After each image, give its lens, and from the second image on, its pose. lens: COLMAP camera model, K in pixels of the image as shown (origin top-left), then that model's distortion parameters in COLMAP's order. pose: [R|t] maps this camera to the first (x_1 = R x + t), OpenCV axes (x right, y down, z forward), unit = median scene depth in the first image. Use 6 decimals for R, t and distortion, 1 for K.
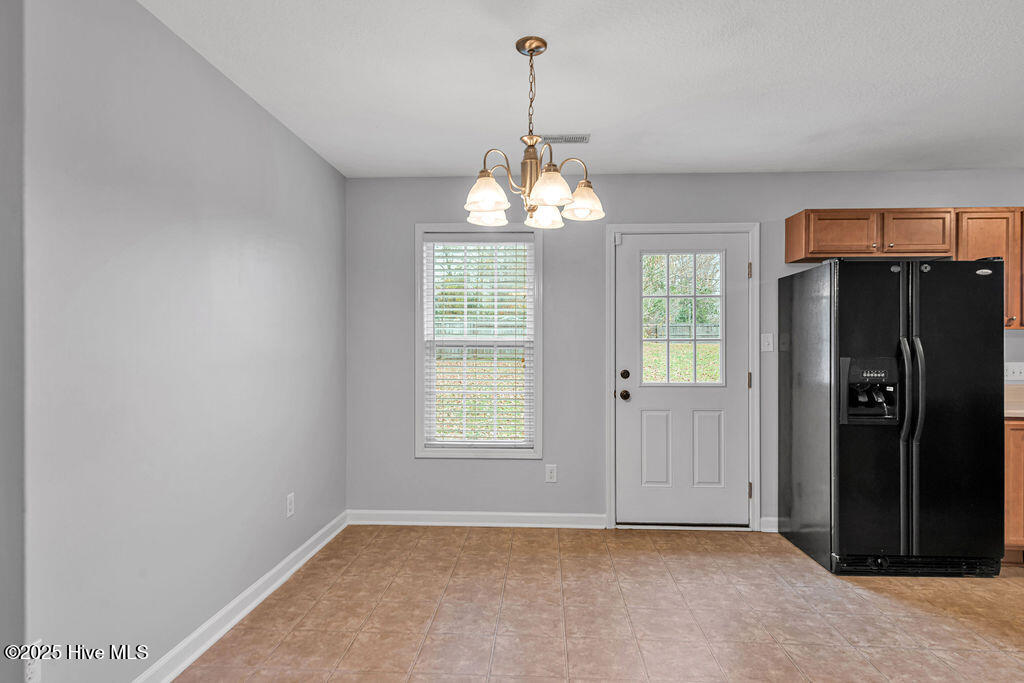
lens RADIAL K [[568.2, 0, 521.3], [0, 568.2, 347.5], [0, 0, 1]] dist [0.007645, -0.000405]
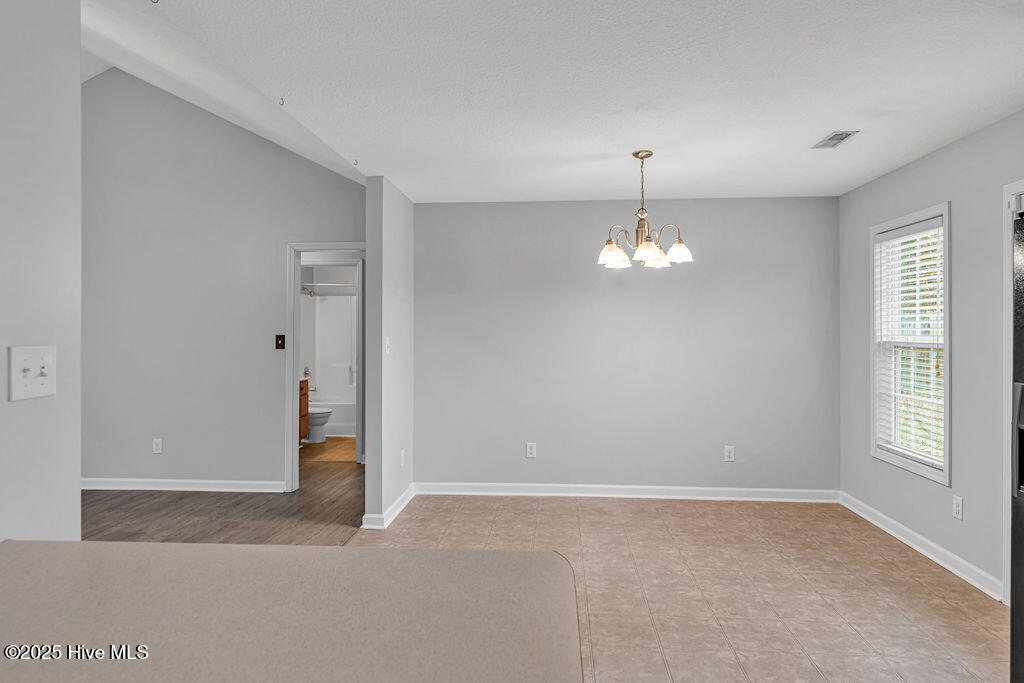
lens RADIAL K [[613.8, 0, 512.0], [0, 613.8, 341.5], [0, 0, 1]] dist [0.001027, 0.000141]
pose [[-0.028546, 0.014261, -0.999491, 1.117542], [-0.005435, 0.999881, 0.014422, -0.028948], [0.999578, 0.005843, -0.028465, 0.461271]]
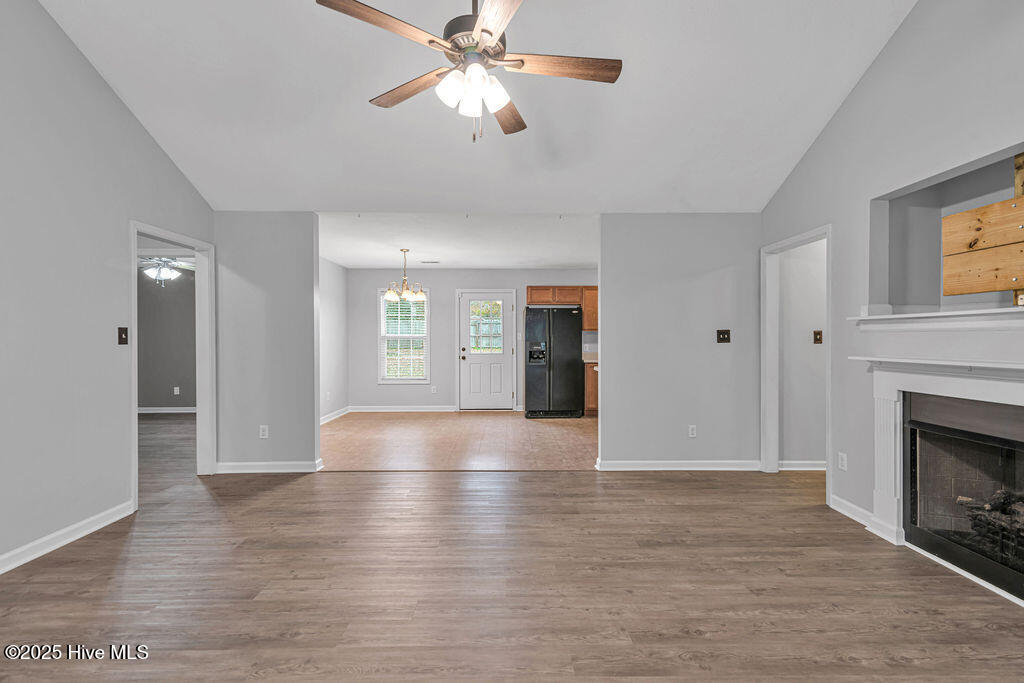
lens RADIAL K [[462.7, 0, 517.5], [0, 462.7, 347.7], [0, 0, 1]] dist [0.013172, -0.000581]
pose [[0.998147, -0.003303, 0.060764, 0.348509], [0.002345, 0.999872, 0.015837, 0.009822], [-0.060808, -0.015665, 0.998027, -1.217109]]
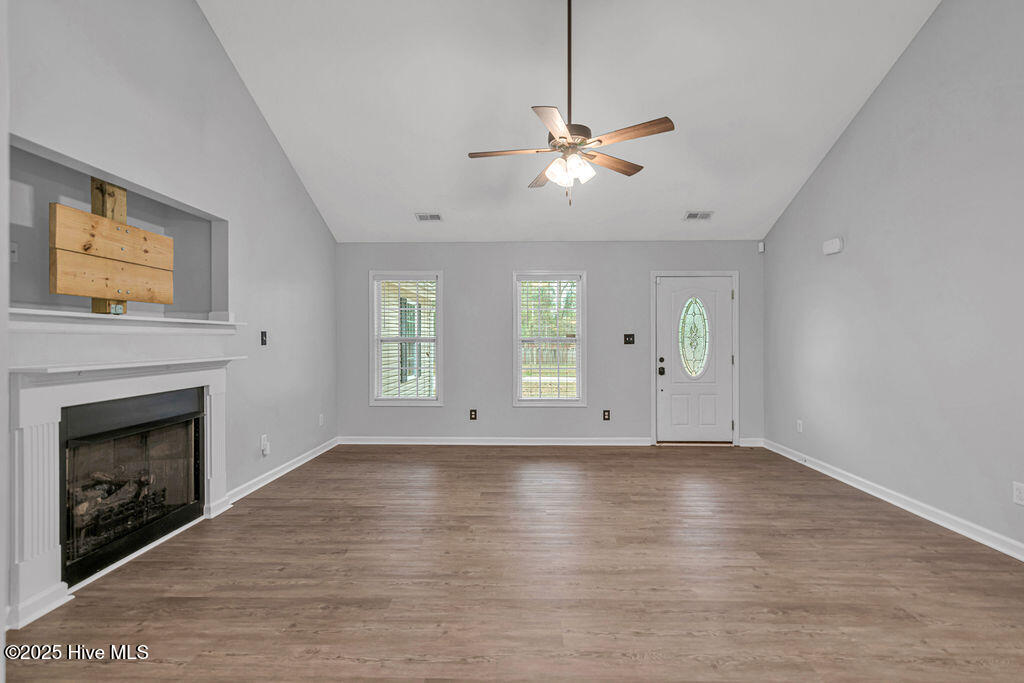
lens RADIAL K [[462.7, 0, 517.5], [0, 462.7, 347.7], [0, 0, 1]] dist [0.013172, -0.000581]
pose [[-0.999694, -0.001133, -0.024697, 0.452078], [-0.001666, 0.999766, 0.021564, 0.000784], [0.024666, 0.021599, -0.999462, 0.285890]]
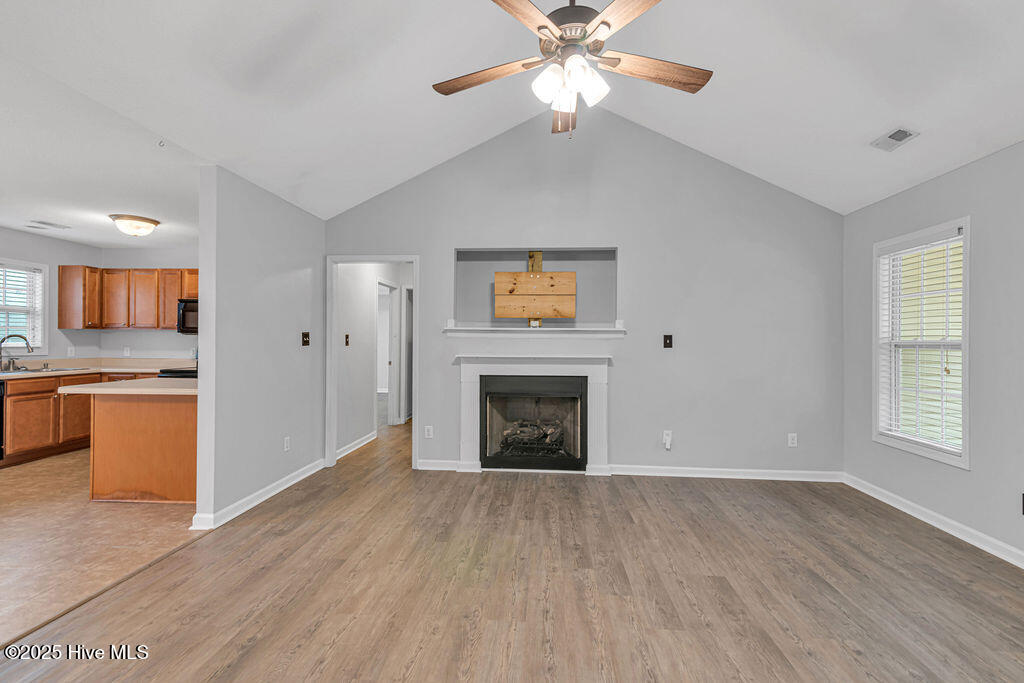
lens RADIAL K [[467.5, 0, 514.0], [0, 467.5, 339.5], [0, 0, 1]] dist [0.012792, -0.000333]
pose [[0.028541, 0.002177, 0.999590, -0.267239], [-0.003515, 0.999992, -0.002077, 0.002166], [-0.999586, -0.003454, 0.028549, -0.545769]]
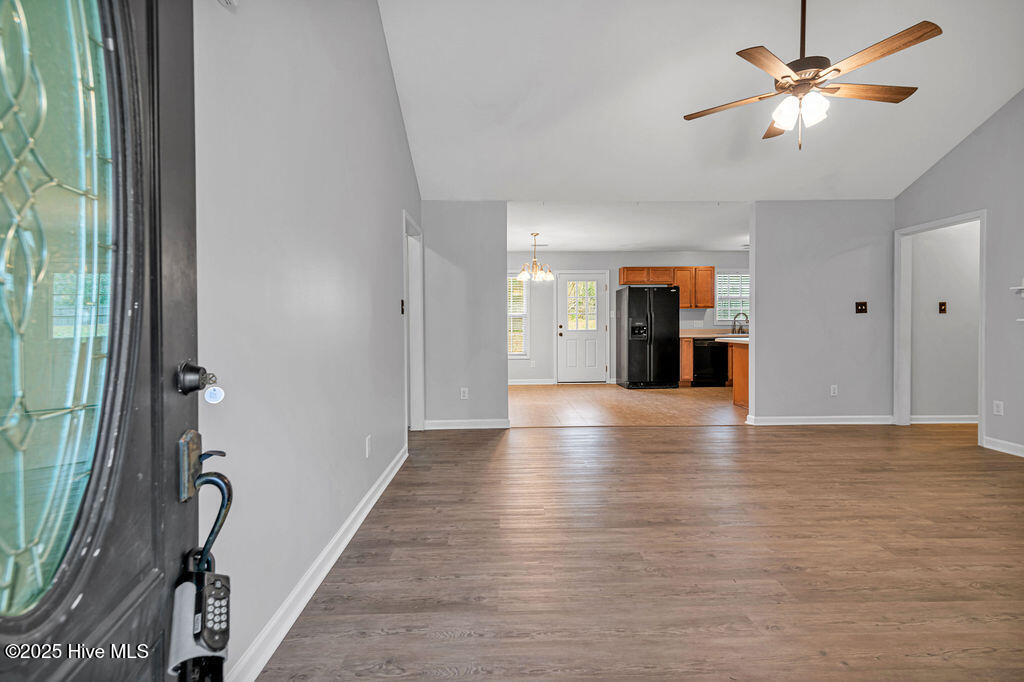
lens RADIAL K [[467.5, 0, 514.0], [0, 467.5, 339.0], [0, 0, 1]] dist [0.012792, -0.000333]
pose [[0.997221, -0.011128, 0.073671, -0.233728], [0.009062, 0.999558, 0.028328, 0.048155], [-0.073953, -0.027582, 0.996880, -1.385766]]
